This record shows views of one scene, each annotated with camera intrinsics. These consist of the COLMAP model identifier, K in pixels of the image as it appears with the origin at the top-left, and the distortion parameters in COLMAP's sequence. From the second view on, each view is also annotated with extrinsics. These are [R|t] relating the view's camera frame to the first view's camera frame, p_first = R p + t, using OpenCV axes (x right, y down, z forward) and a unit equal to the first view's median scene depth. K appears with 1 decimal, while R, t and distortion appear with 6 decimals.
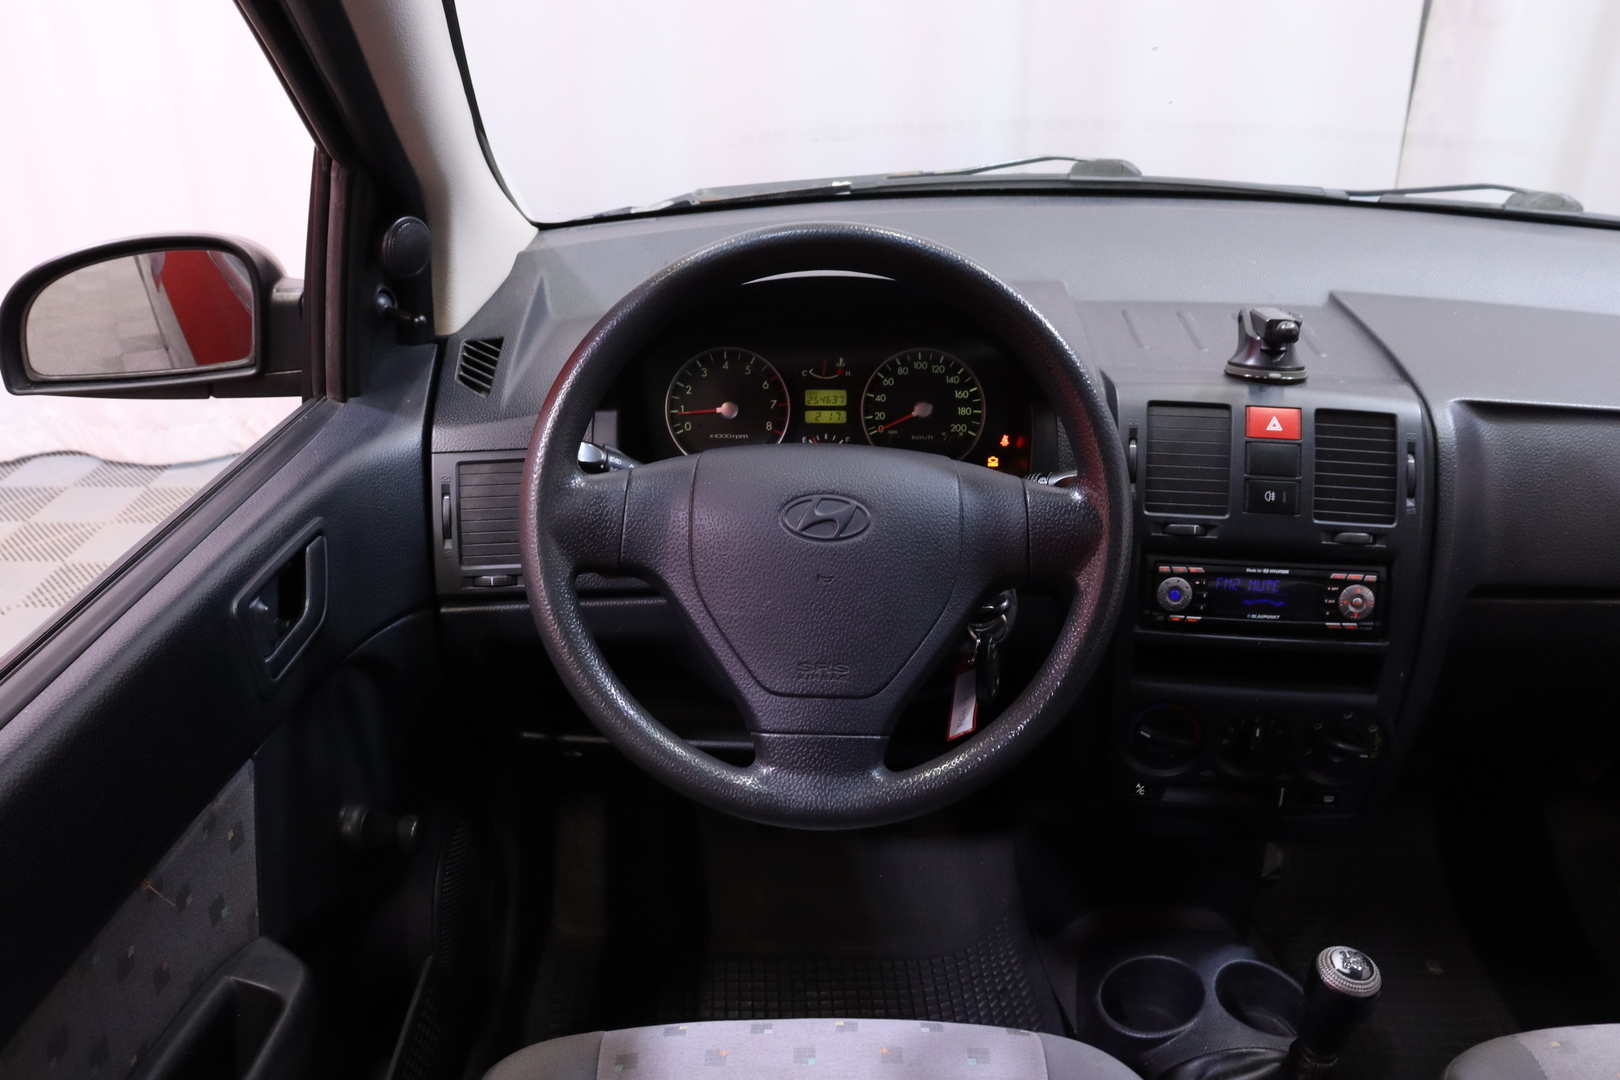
lens RADIAL K [[1314.8, 0, 808.0], [0, 1314.8, 539.3], [0, 0, 1]] dist [-0.181587, 0.139381]
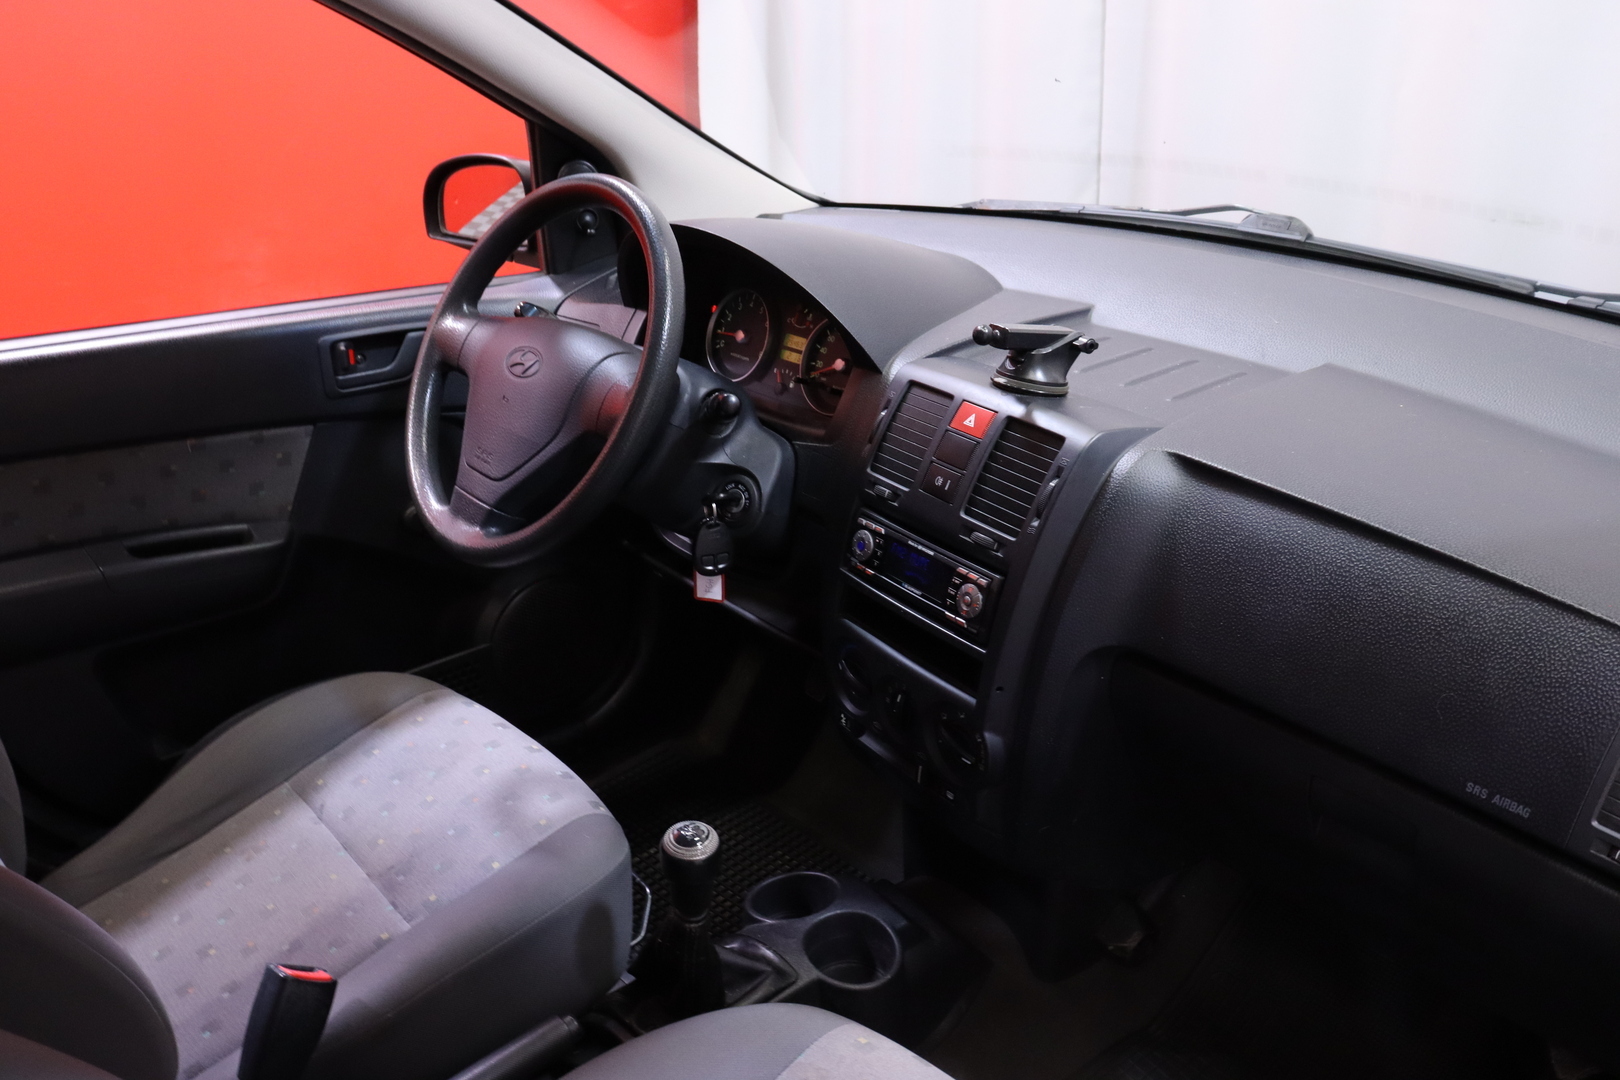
lens RADIAL K [[1314.8, 0, 812.7], [0, 1314.8, 538.9], [0, 0, 1]] dist [-0.181587, 0.139381]
pose [[0.670817, 0.291230, -0.682048, 1.023067], [-0.319808, 0.943362, 0.088268, -0.049495], [0.669124, 0.158913, 0.725961, 0.136580]]
